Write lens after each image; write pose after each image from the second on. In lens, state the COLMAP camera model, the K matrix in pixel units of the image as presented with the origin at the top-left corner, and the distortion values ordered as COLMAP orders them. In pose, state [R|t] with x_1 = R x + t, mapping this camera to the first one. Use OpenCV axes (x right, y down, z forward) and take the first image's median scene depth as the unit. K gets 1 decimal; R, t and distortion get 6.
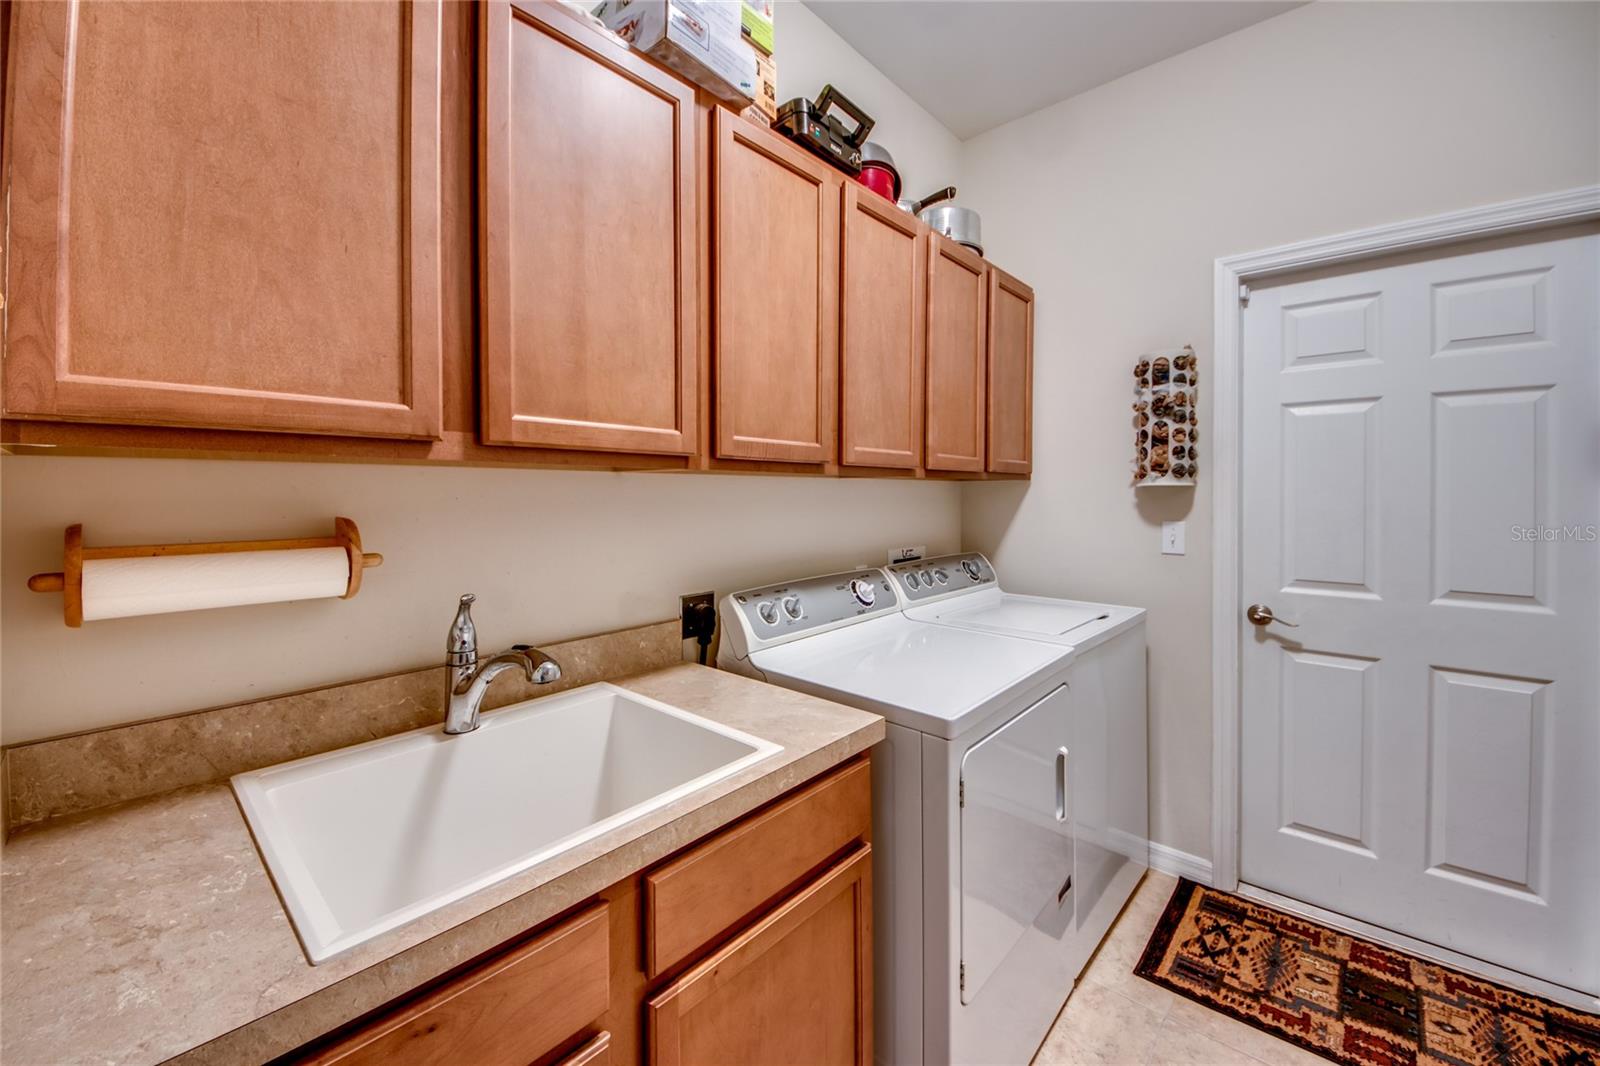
lens RADIAL K [[608.3, 0, 817.0], [0, 608.3, 490.4], [0, 0, 1]] dist [0.018279, -0.012797]
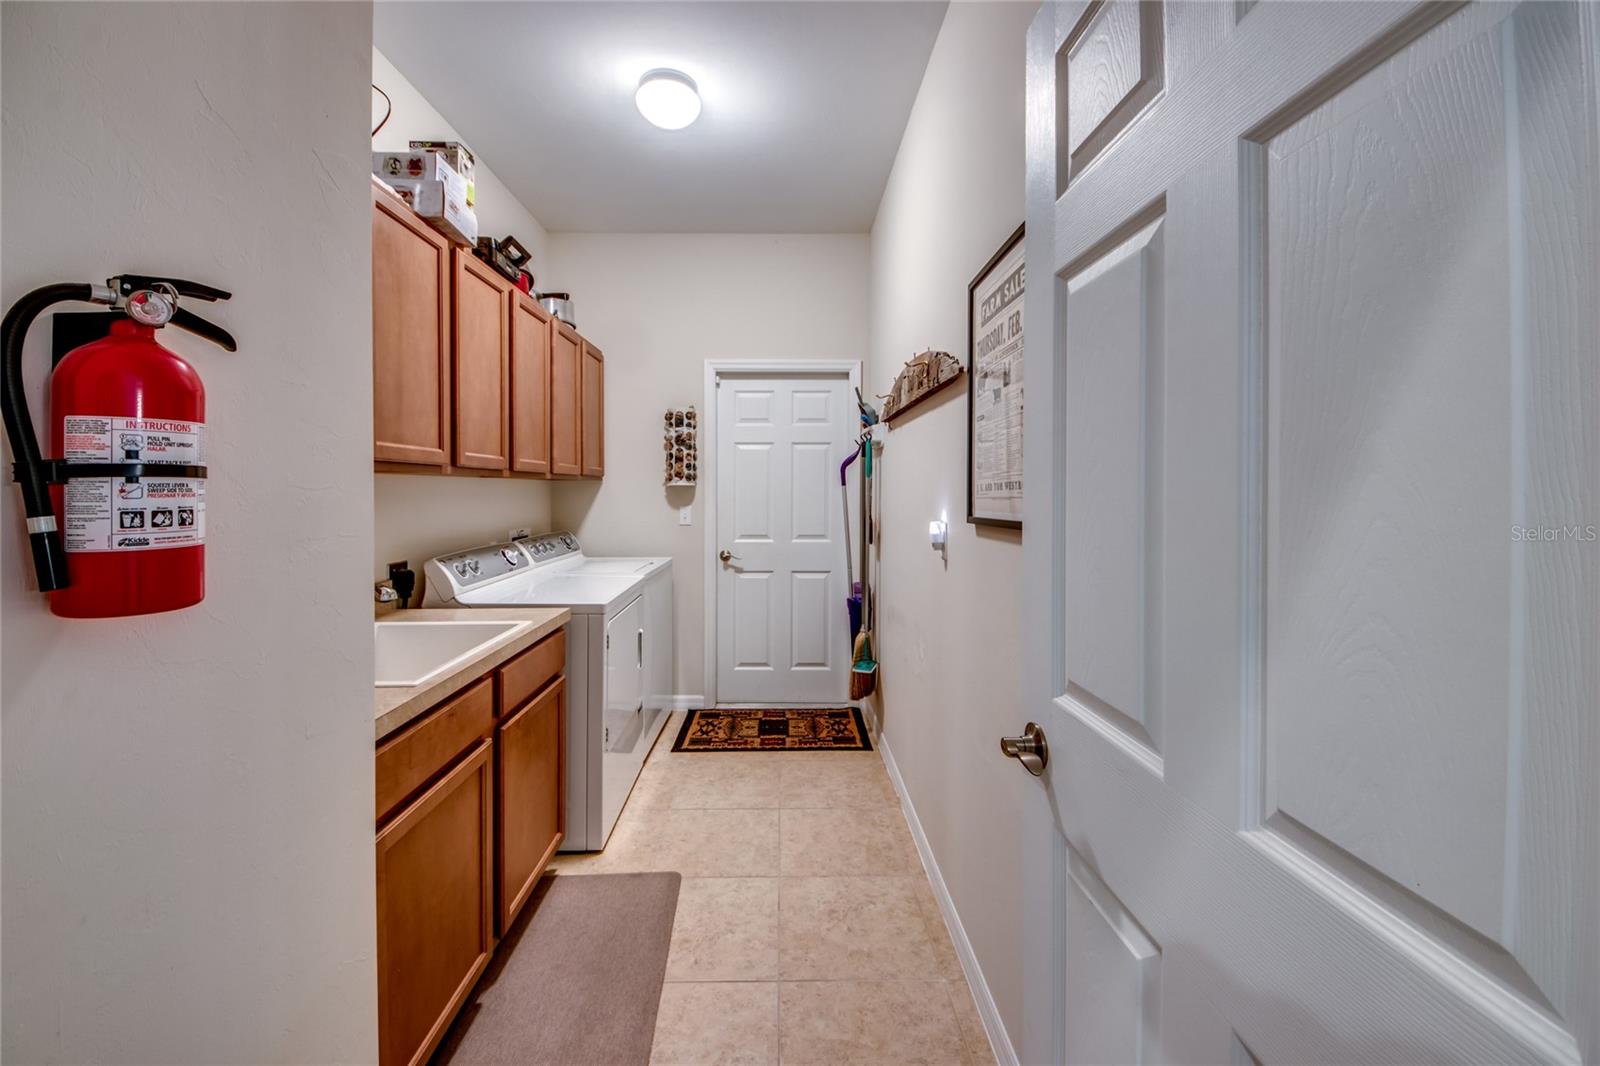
lens RADIAL K [[608.3, 0, 796.4], [0, 608.3, 533.3], [0, 0, 1]] dist [0.018279, -0.012797]
pose [[0.728056, -0.046869, 0.683914, -0.423859], [-0.005034, 0.997268, 0.073702, -0.001316], [-0.685500, -0.057102, 0.725830, -0.540467]]
